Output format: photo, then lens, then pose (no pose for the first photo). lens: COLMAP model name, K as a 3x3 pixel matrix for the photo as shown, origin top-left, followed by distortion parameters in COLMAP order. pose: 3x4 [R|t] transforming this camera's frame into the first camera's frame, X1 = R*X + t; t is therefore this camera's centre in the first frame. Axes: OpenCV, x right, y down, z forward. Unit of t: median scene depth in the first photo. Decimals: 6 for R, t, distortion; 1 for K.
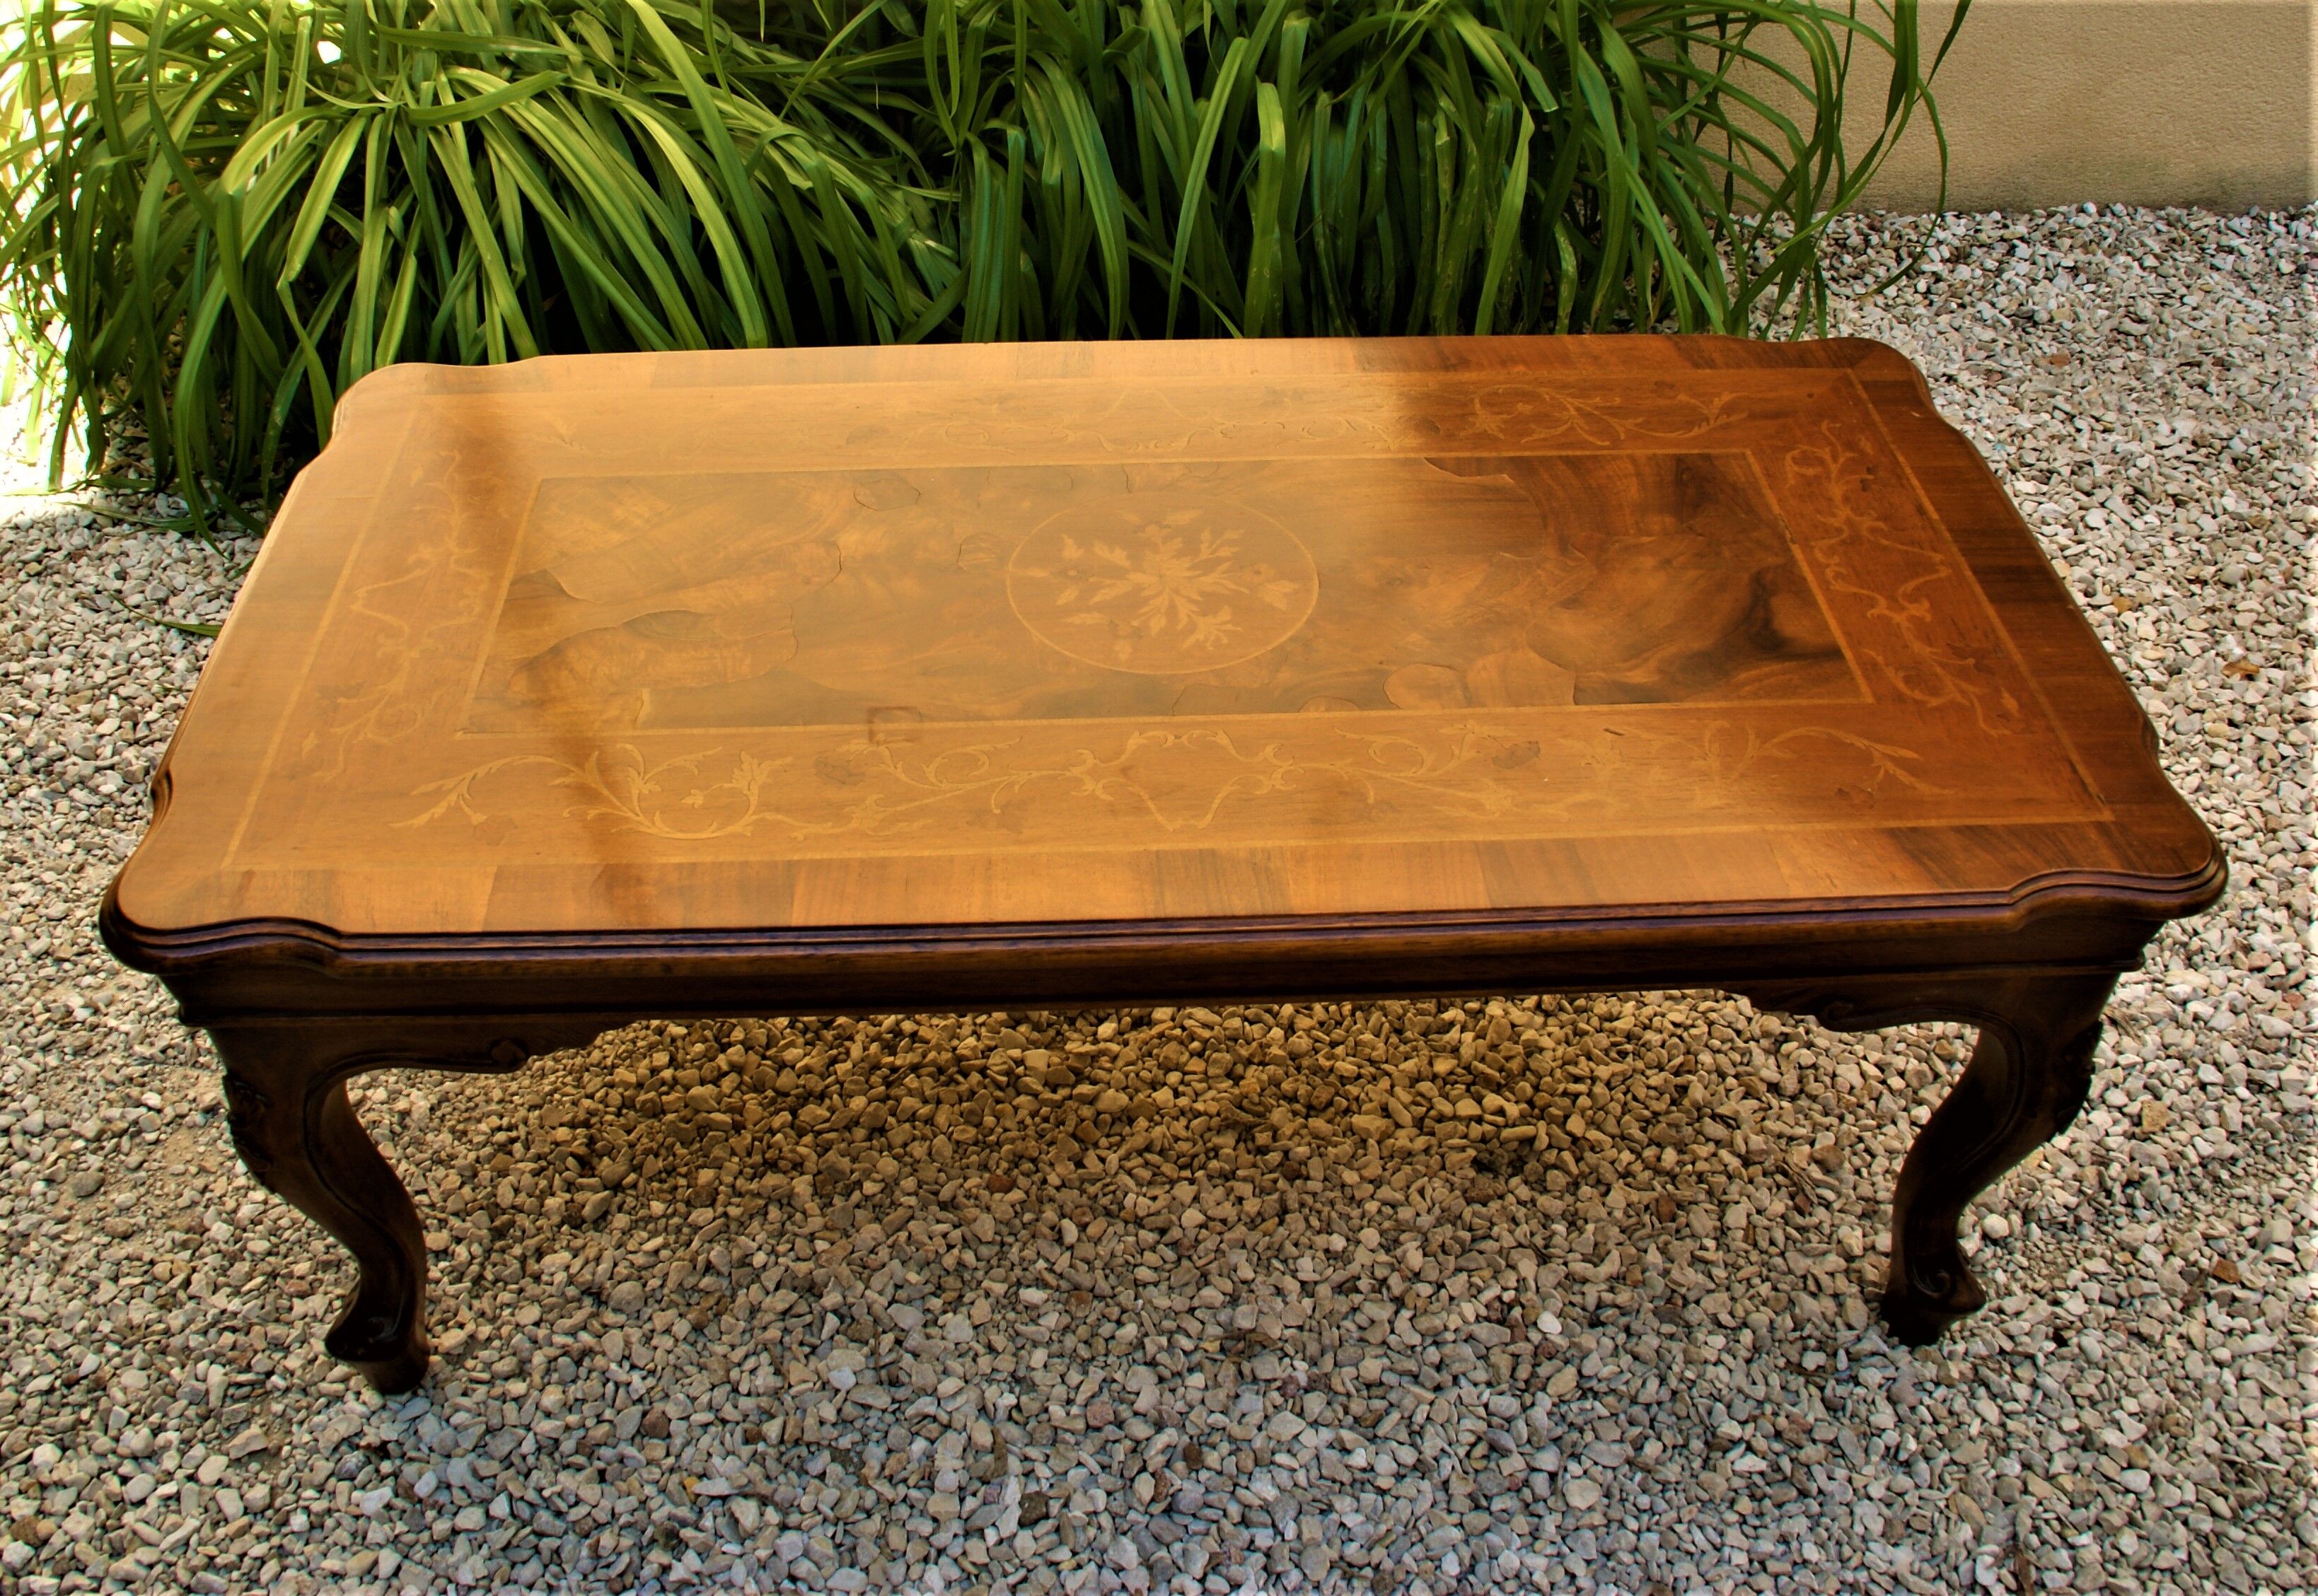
lens RADIAL K [[2128.0, 0, 1145.6], [0, 2128.0, 684.8], [0, 0, 1]] dist [-0.128086, 0.000000]
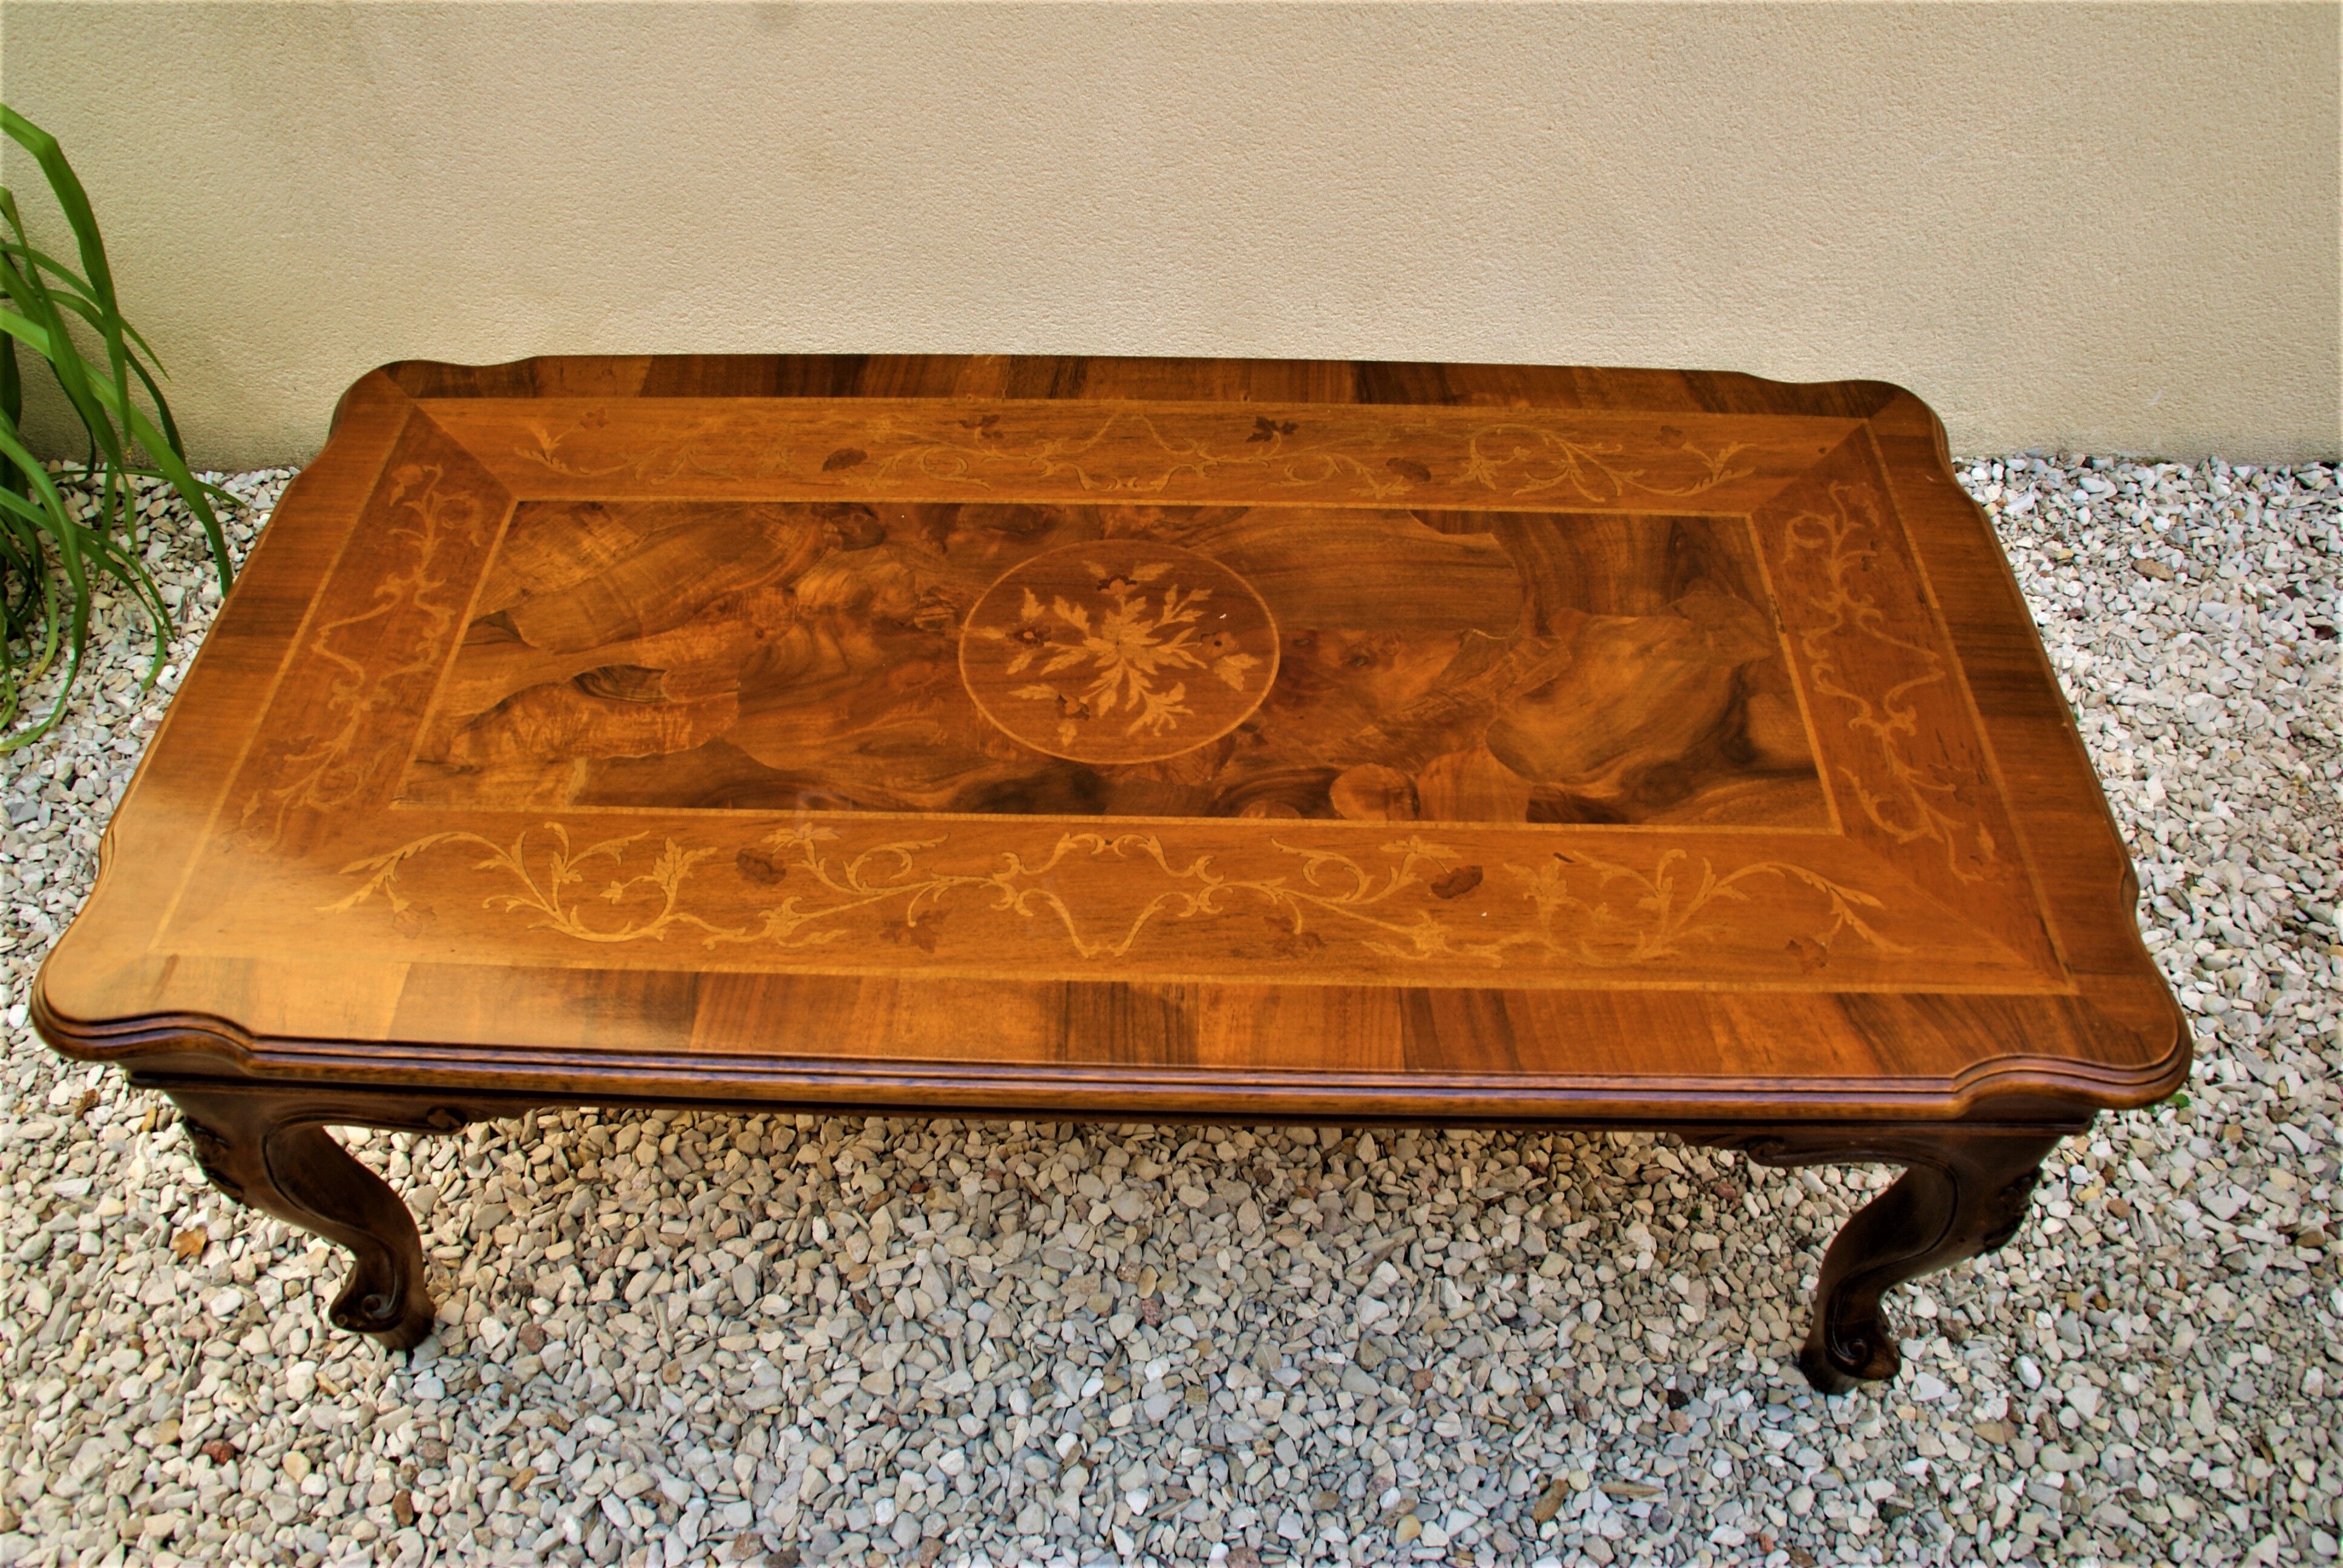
lens RADIAL K [[1826.7, 0, 1170.5], [0, 1826.7, 788.0], [0, 0, 1]] dist [-0.153914, 0.082324]
pose [[0.997586, 0.049641, -0.048568, 0.074811], [-0.040307, 0.983354, 0.177171, -0.134775], [0.056555, -0.174785, 0.982981, 0.170285]]
